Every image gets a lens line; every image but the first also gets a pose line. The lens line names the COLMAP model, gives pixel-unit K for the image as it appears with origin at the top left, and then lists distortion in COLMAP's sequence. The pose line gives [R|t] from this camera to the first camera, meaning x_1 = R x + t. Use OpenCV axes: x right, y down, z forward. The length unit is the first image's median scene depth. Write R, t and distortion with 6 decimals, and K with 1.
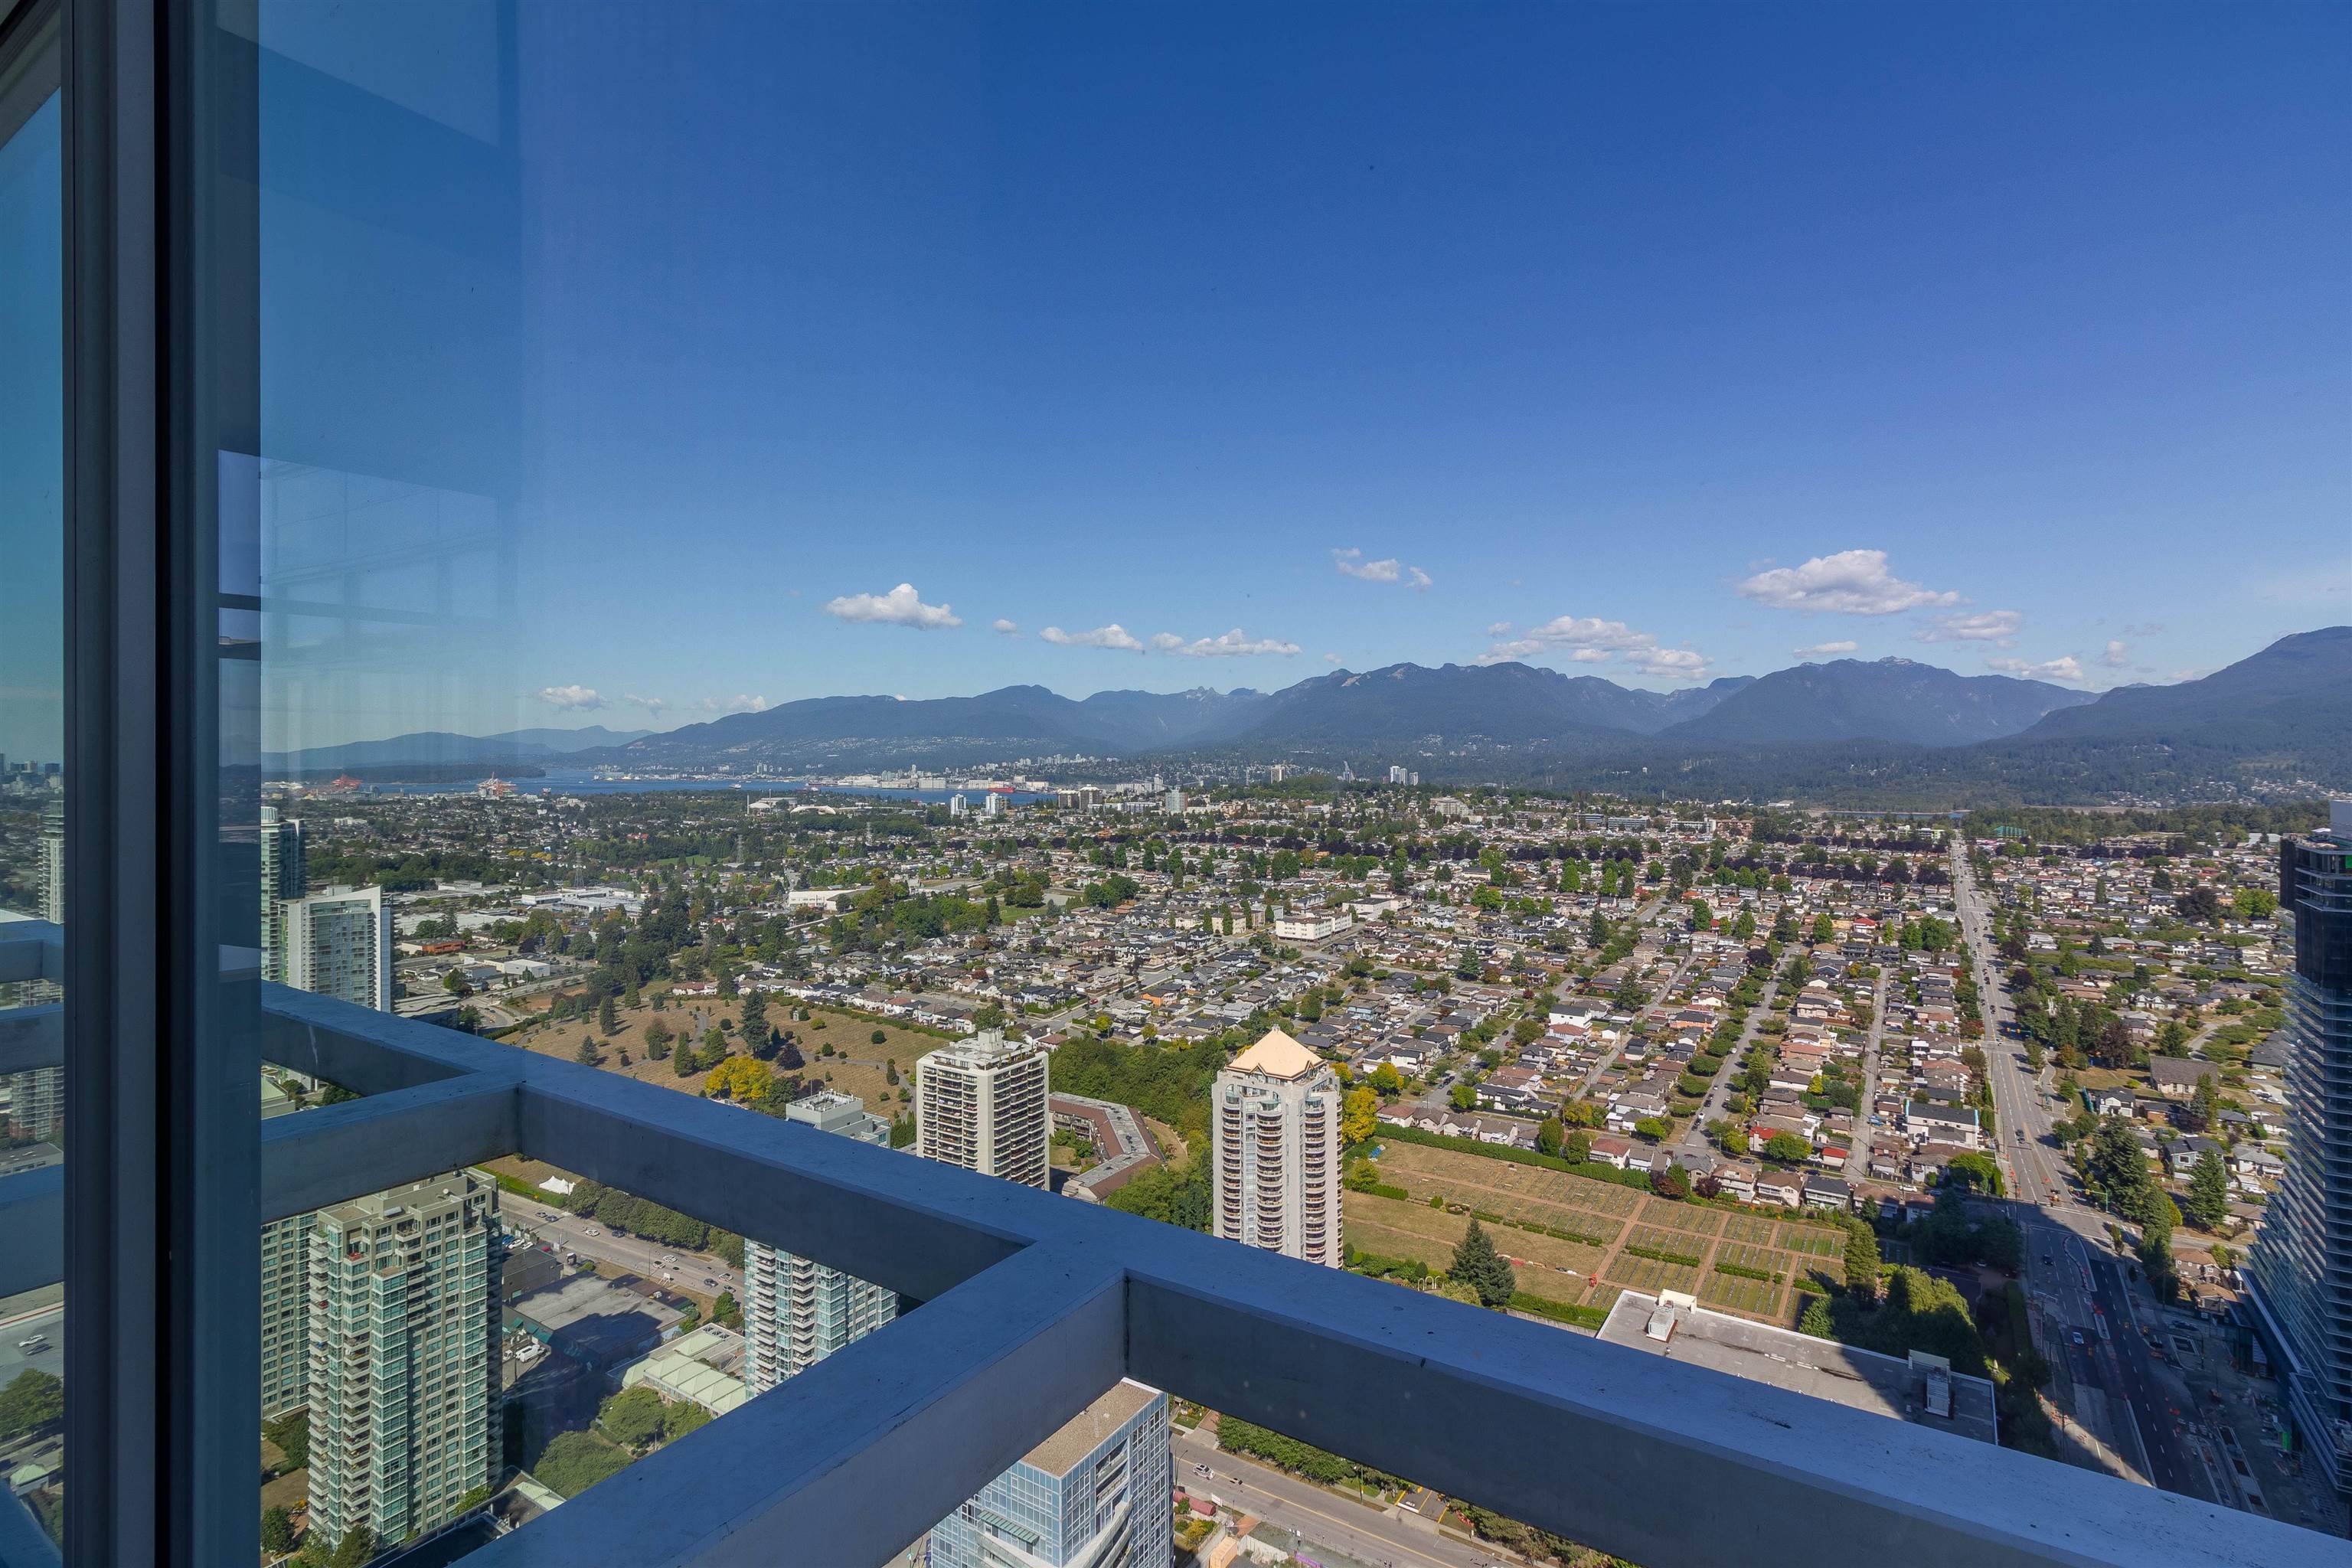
lens RADIAL K [[1125.3, 0, 1184.4], [0, 1125.3, 680.6], [0, 0, 1]] dist [0.010554, -0.004611]
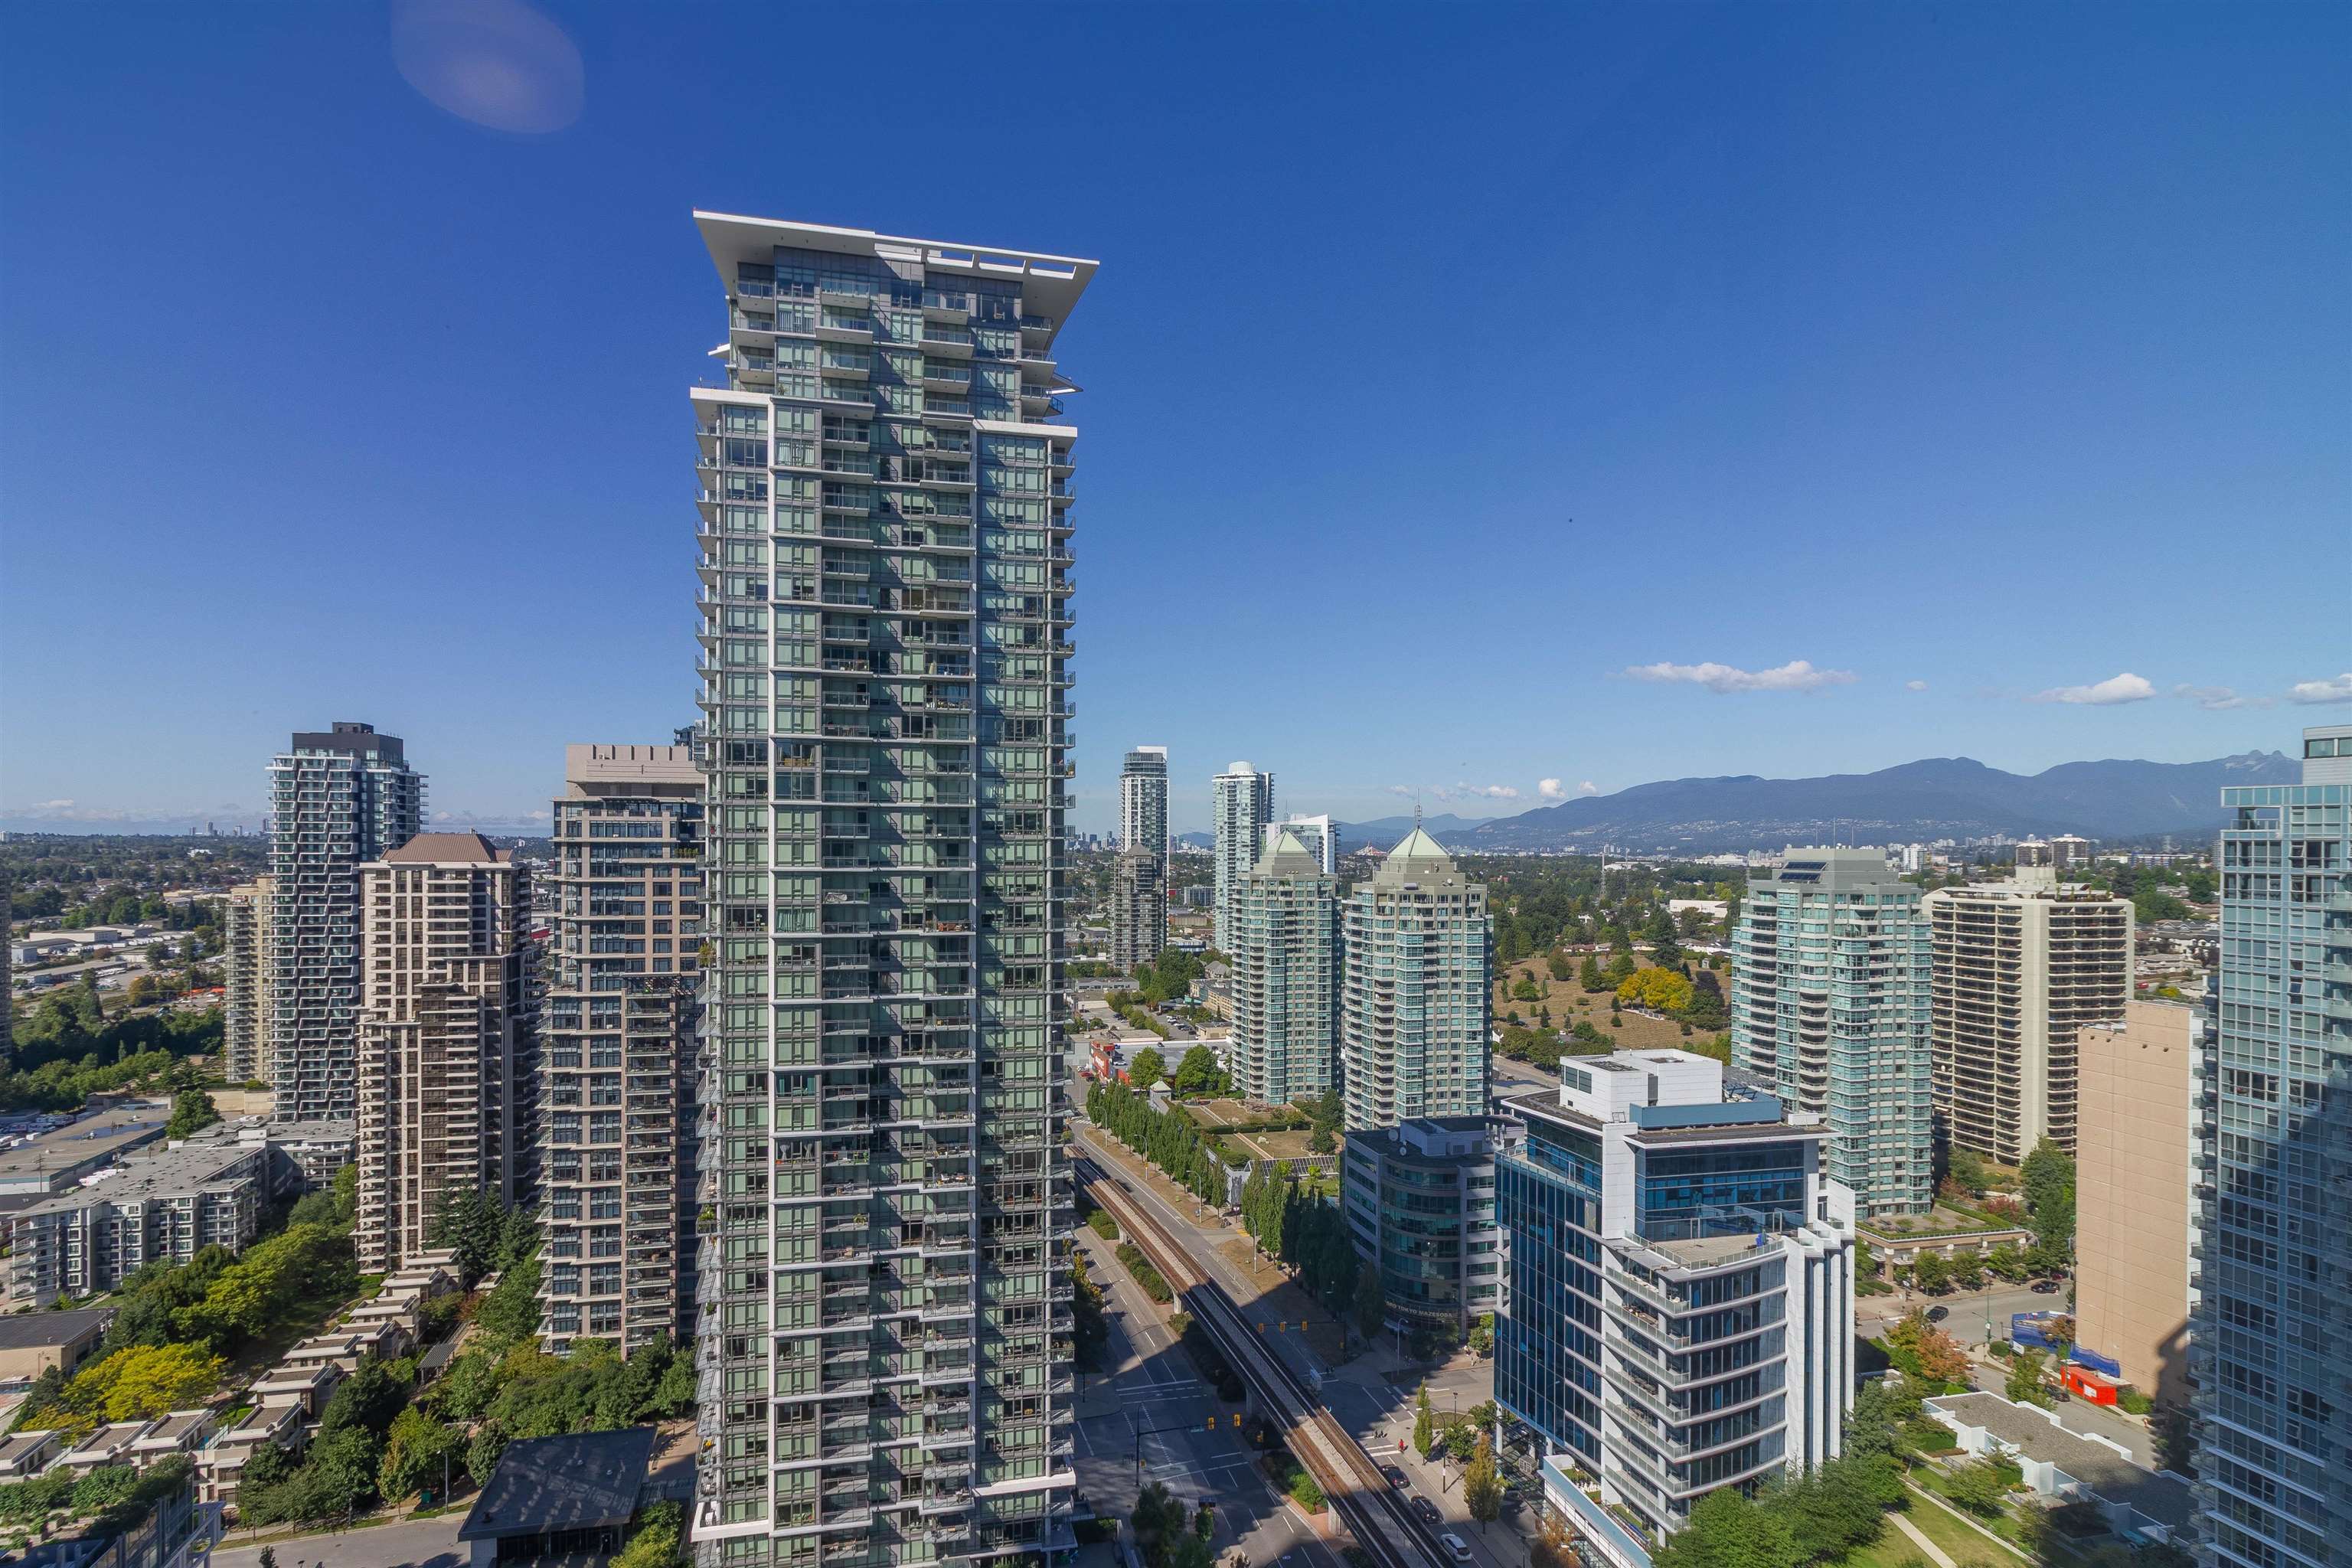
lens RADIAL K [[1125.3, 0, 1117.1], [0, 1125.3, 848.5], [0, 0, 1]] dist [0.010554, -0.004611]
pose [[0.732826, 0.021072, -0.680089, -0.109467], [-0.012933, 0.999771, 0.017041, 0.304328], [0.680293, -0.003692, 0.732931, -0.017671]]
